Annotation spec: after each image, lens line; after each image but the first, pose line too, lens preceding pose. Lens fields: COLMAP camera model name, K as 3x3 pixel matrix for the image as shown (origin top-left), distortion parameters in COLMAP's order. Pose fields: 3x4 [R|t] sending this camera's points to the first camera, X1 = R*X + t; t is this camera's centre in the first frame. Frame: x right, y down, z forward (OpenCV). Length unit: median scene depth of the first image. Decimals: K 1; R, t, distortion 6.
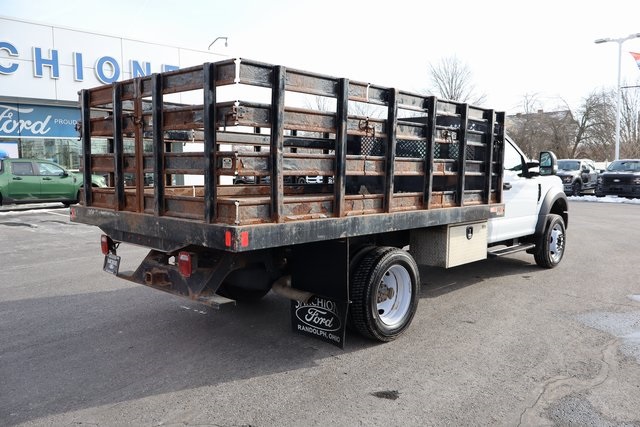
lens RADIAL K [[530.8, 0, 320.0], [0, 530.8, 213.5], [0, 0, 1]] dist [-0.004859, -0.001200]
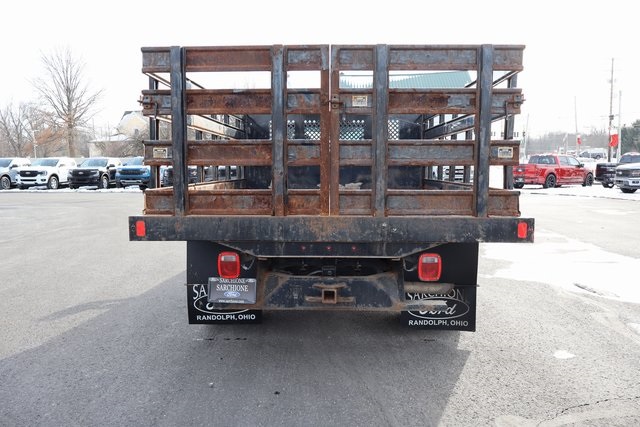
lens RADIAL K [[530.8, 0, 320.0], [0, 530.8, 213.5], [0, 0, 1]] dist [-0.004859, -0.001200]
pose [[0.752952, -0.069515, 0.654394, -0.814721], [0.065007, 0.997398, 0.031154, -0.028062], [-0.654857, 0.019083, 0.755512, 0.381026]]
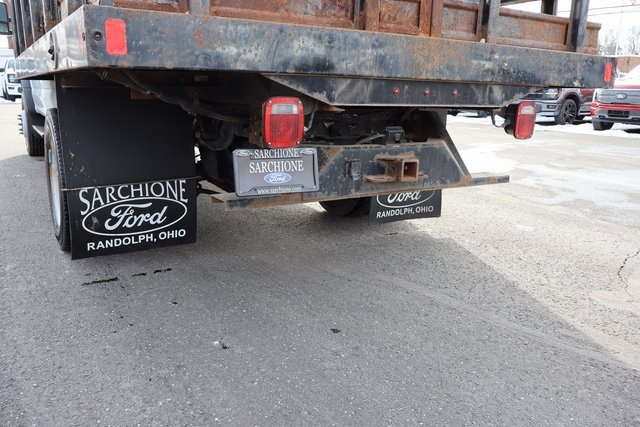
lens RADIAL K [[530.8, 0, 320.0], [0, 530.8, 213.5], [0, 0, 1]] dist [-0.004859, -0.001200]
pose [[0.260212, -0.221096, 0.939897, -0.813821], [0.062537, 0.975245, 0.212098, 0.044233], [-0.963524, 0.003588, 0.267597, 0.904249]]
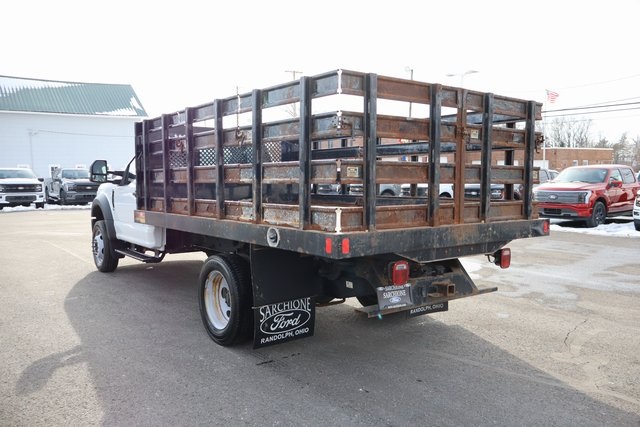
lens RADIAL K [[530.8, 0, 320.0], [0, 530.8, 213.5], [0, 0, 1]] dist [-0.004859, -0.001200]
pose [[0.168062, -0.070393, 0.983260, -1.267279], [0.086319, 0.994667, 0.056455, -0.092589], [-0.981990, 0.075386, 0.173242, 1.012174]]
